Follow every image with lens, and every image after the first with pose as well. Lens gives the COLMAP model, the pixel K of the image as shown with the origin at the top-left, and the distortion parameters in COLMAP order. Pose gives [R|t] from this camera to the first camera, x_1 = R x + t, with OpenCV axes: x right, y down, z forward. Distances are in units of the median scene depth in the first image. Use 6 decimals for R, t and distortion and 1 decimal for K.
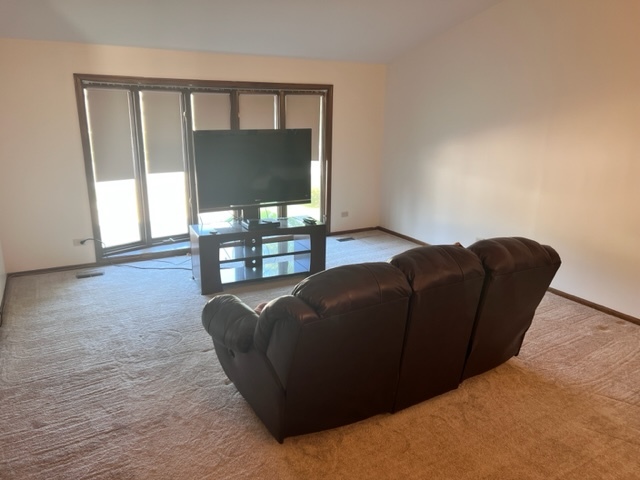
lens RADIAL K [[485.1, 0, 318.5], [0, 485.1, 243.3], [0, 0, 1]] dist [0.037819, -0.029335]
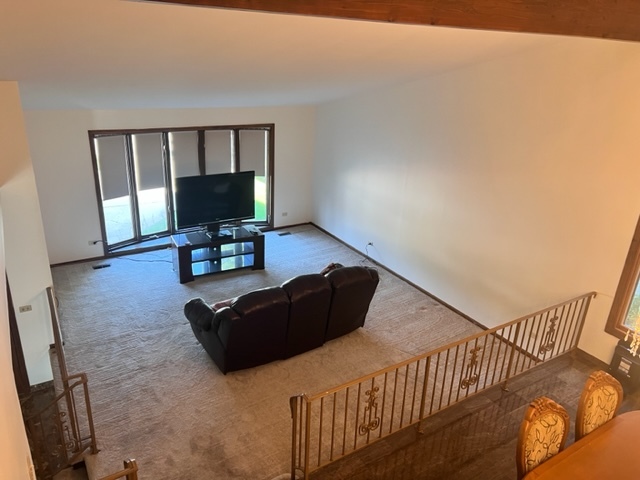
lens RADIAL K [[485.1, 0, 319.2], [0, 485.1, 238.0], [0, 0, 1]] dist [0.037819, -0.029335]
pose [[0.997847, 0.013437, 0.064198, 0.129195], [-0.020289, 0.994021, 0.107290, -0.280982], [-0.062373, -0.108361, 0.992153, -0.715929]]
